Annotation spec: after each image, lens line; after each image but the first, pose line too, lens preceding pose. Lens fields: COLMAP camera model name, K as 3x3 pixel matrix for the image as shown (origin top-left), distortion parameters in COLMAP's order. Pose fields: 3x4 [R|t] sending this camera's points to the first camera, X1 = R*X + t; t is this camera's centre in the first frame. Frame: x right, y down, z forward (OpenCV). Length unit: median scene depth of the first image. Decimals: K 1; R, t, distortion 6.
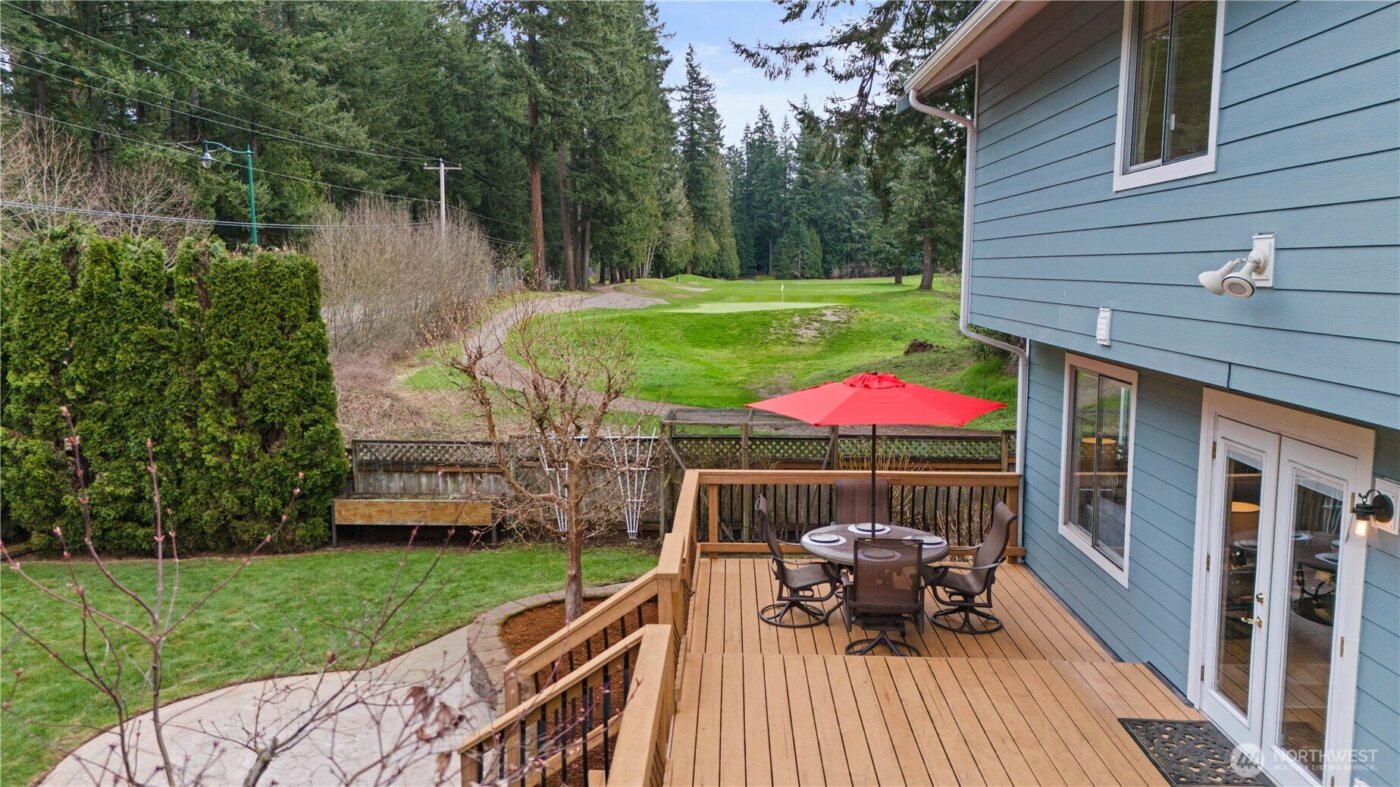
lens RADIAL K [[1043.6, 0, 703.3], [0, 1043.6, 391.1], [0, 0, 1]] dist [0.047010, -0.008611]
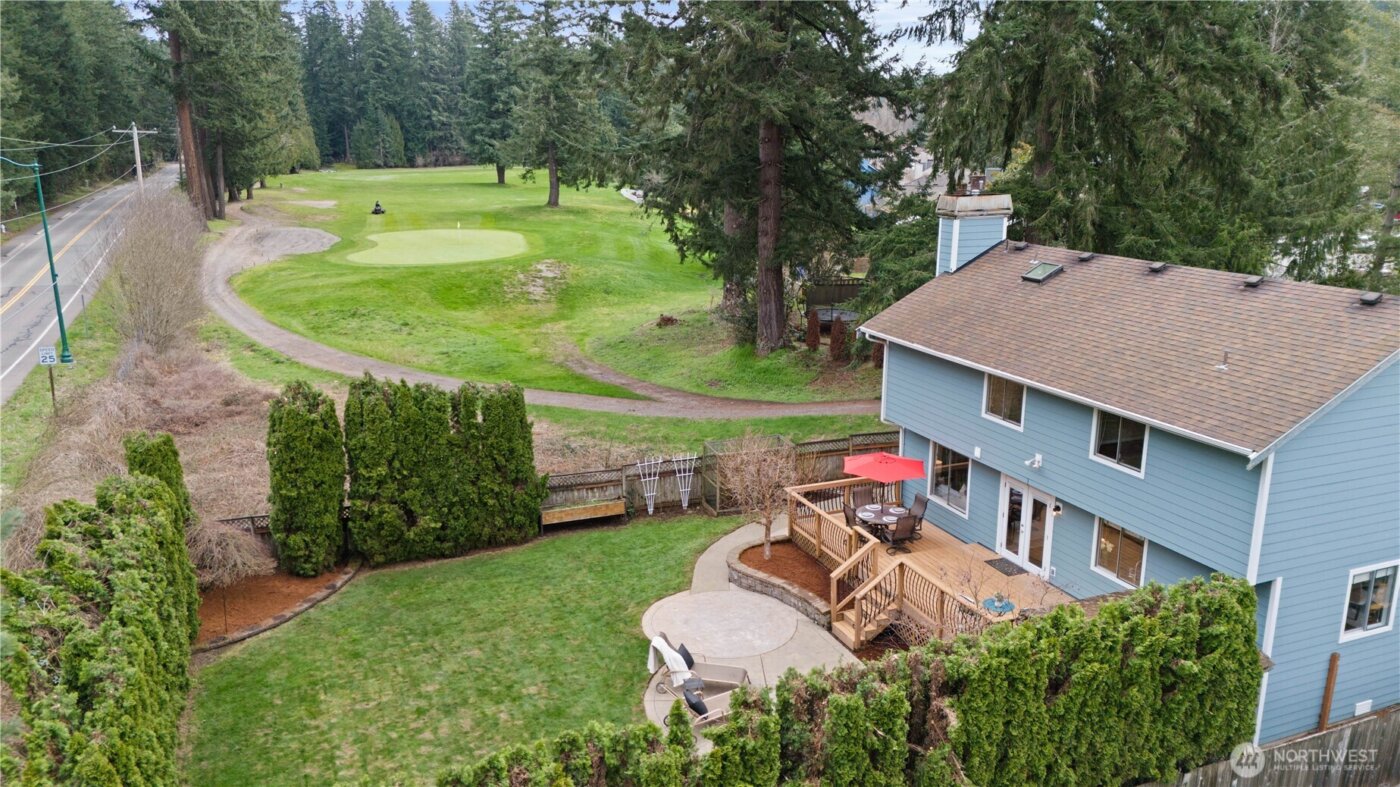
lens RADIAL K [[1043.6, 0, 697.3], [0, 1043.6, 393.9], [0, 0, 1]] dist [0.047010, -0.008611]
pose [[0.915545, -0.101060, 0.389311, -0.142161], [0.050334, 0.989099, 0.138386, -0.061849], [-0.399053, -0.107102, 0.910651, -0.139109]]
